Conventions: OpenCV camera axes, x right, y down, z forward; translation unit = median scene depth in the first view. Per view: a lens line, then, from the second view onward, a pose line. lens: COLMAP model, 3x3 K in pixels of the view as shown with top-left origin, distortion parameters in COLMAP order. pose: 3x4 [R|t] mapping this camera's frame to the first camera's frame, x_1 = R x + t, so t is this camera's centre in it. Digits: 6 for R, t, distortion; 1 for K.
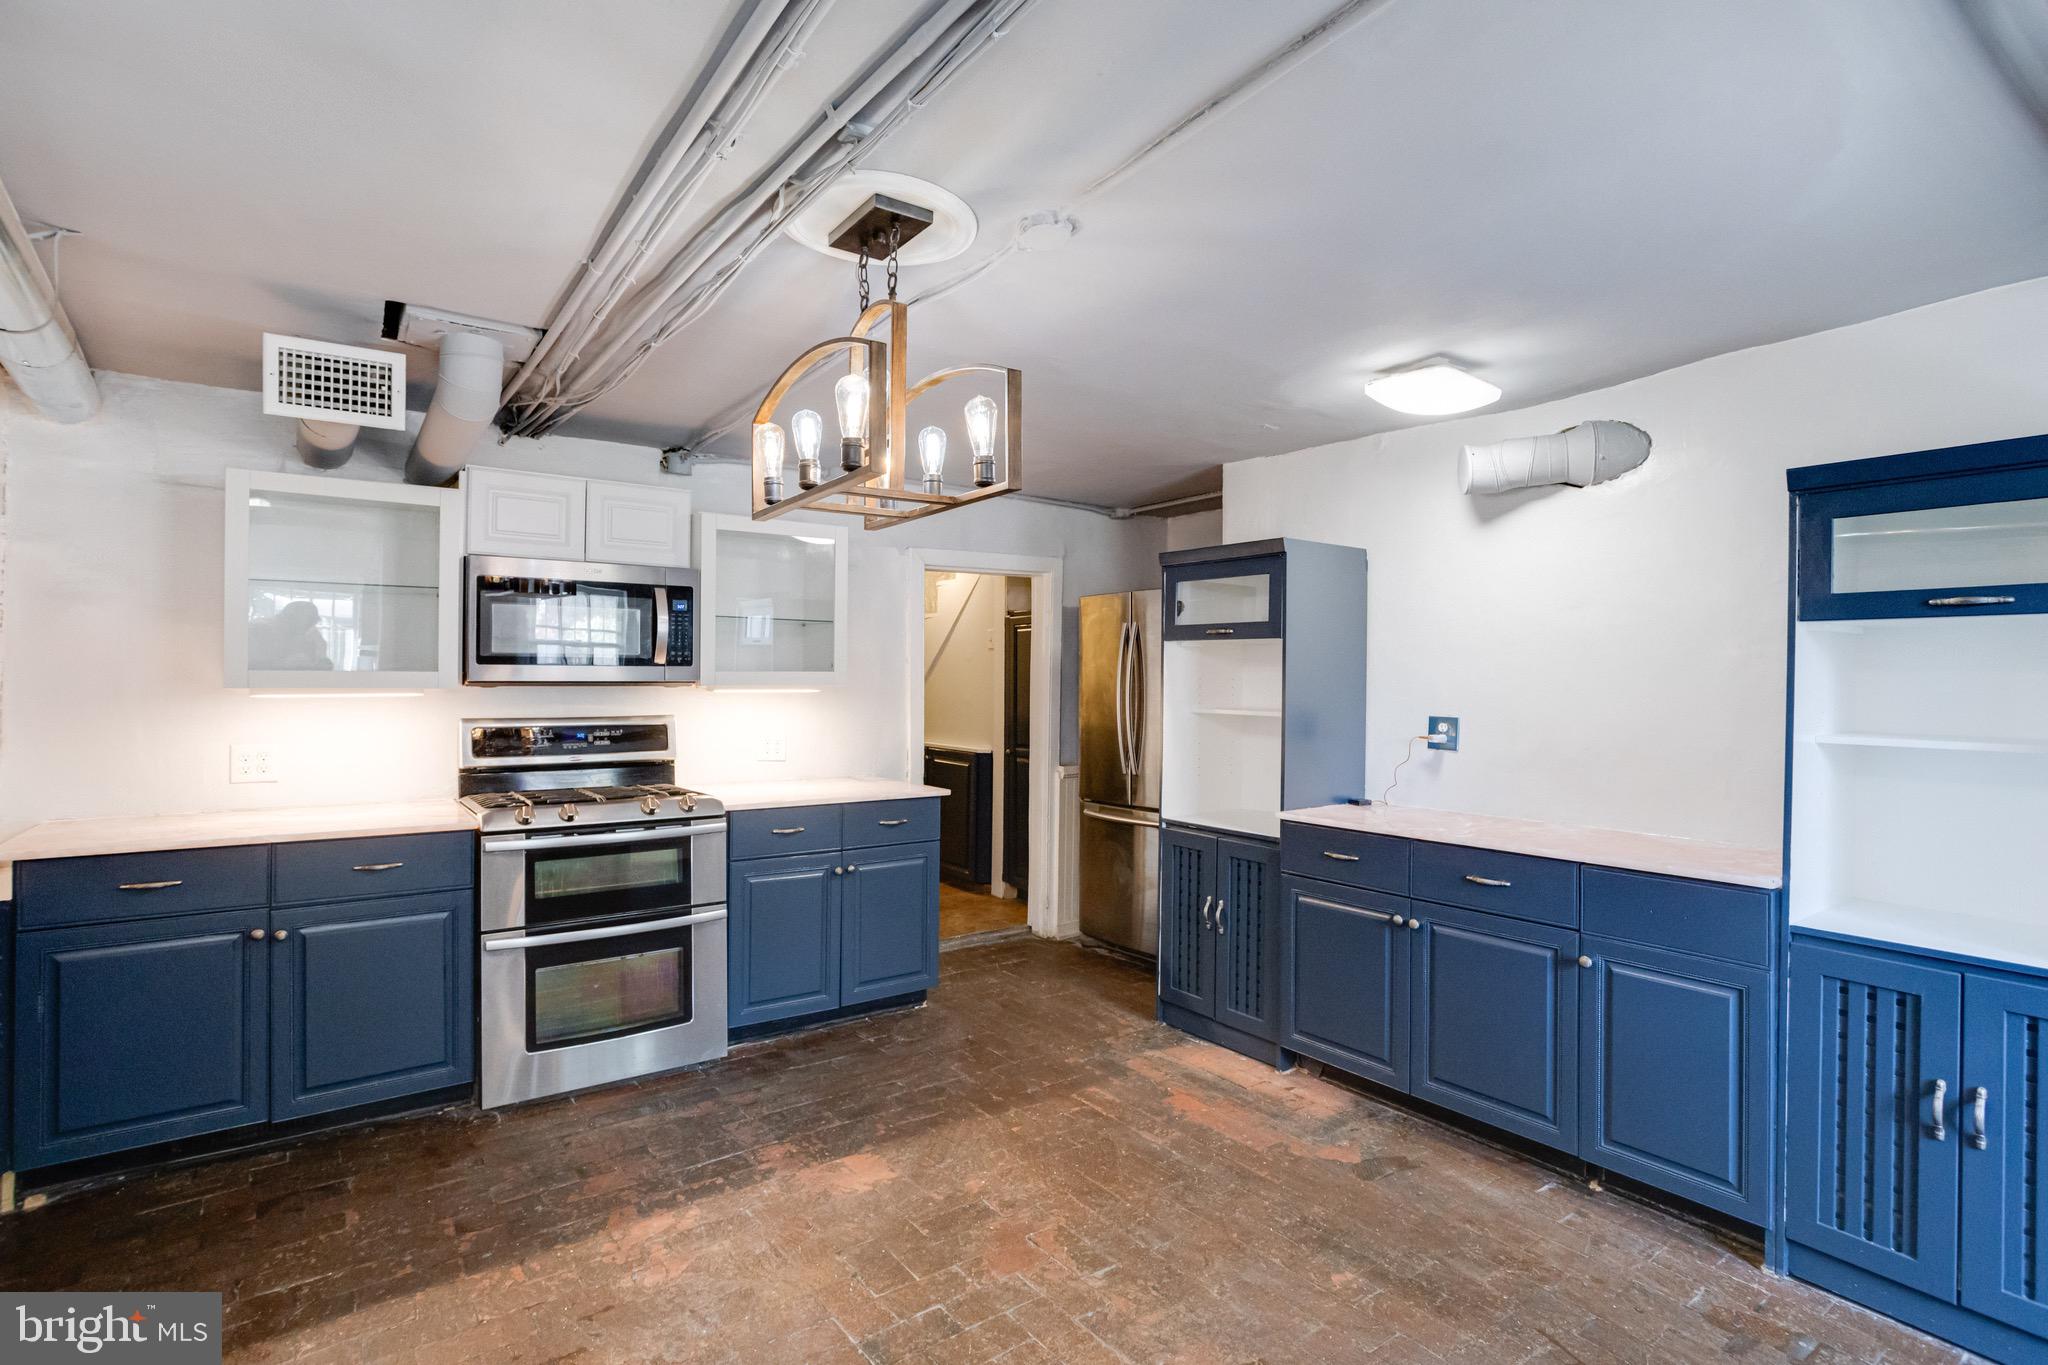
lens RADIAL K [[982.7, 0, 1027.7], [0, 982.7, 686.5], [0, 0, 1]] dist [-0.033332, 0.017740]
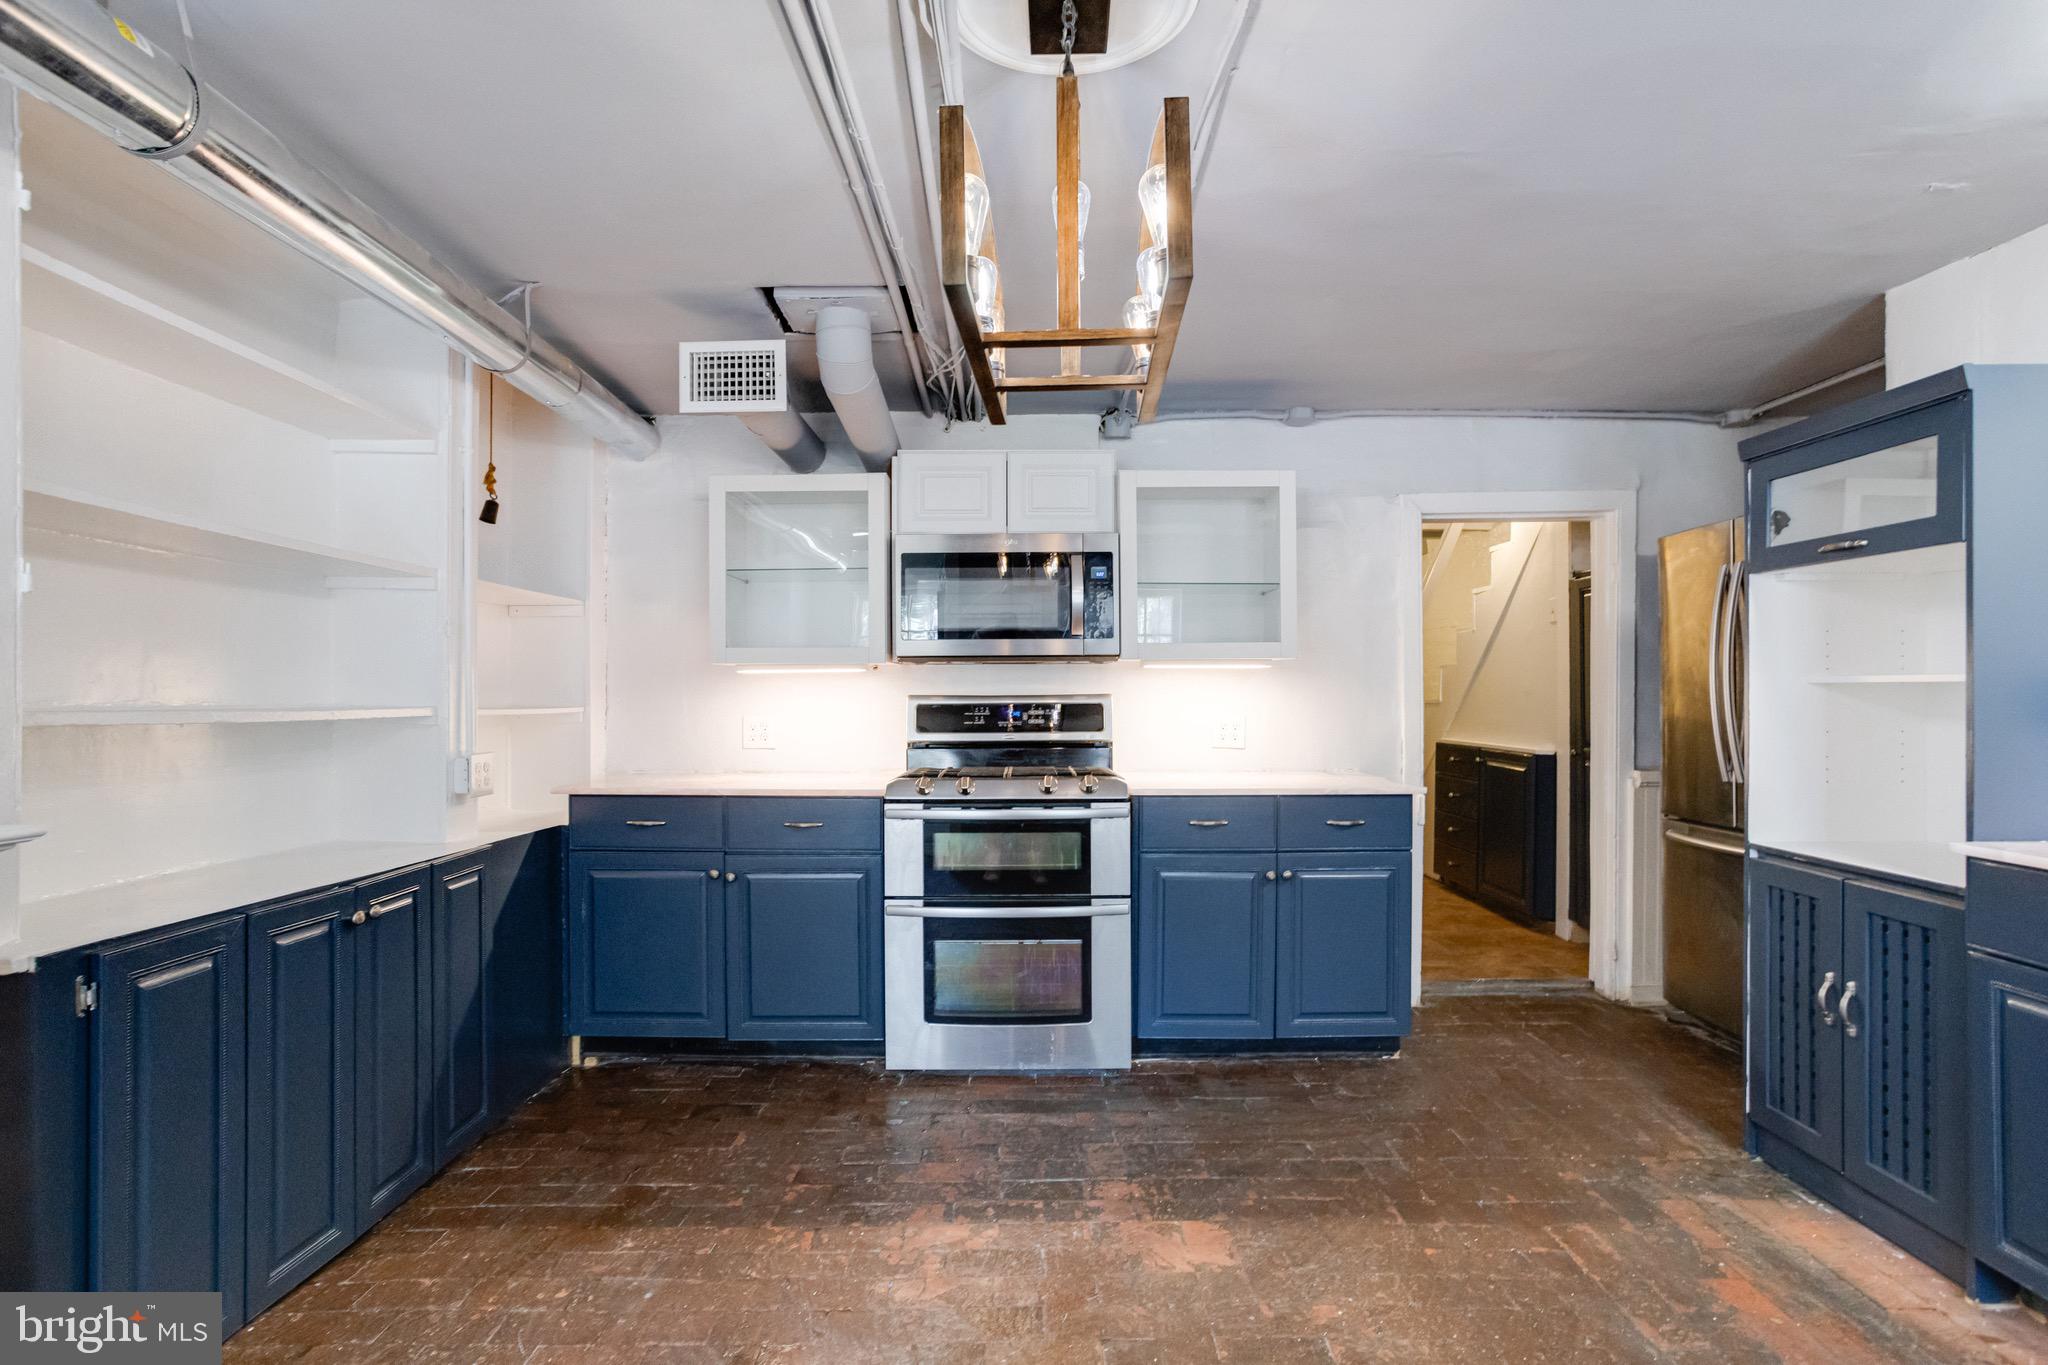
lens RADIAL K [[982.7, 0, 1031.7], [0, 982.7, 698.0], [0, 0, 1]] dist [-0.033332, 0.017740]
pose [[0.806992, -0.007654, -0.590513, 0.156454], [0.005328, 0.999970, -0.005679, 0.044090], [0.590539, 0.001437, 0.807008, 0.224786]]
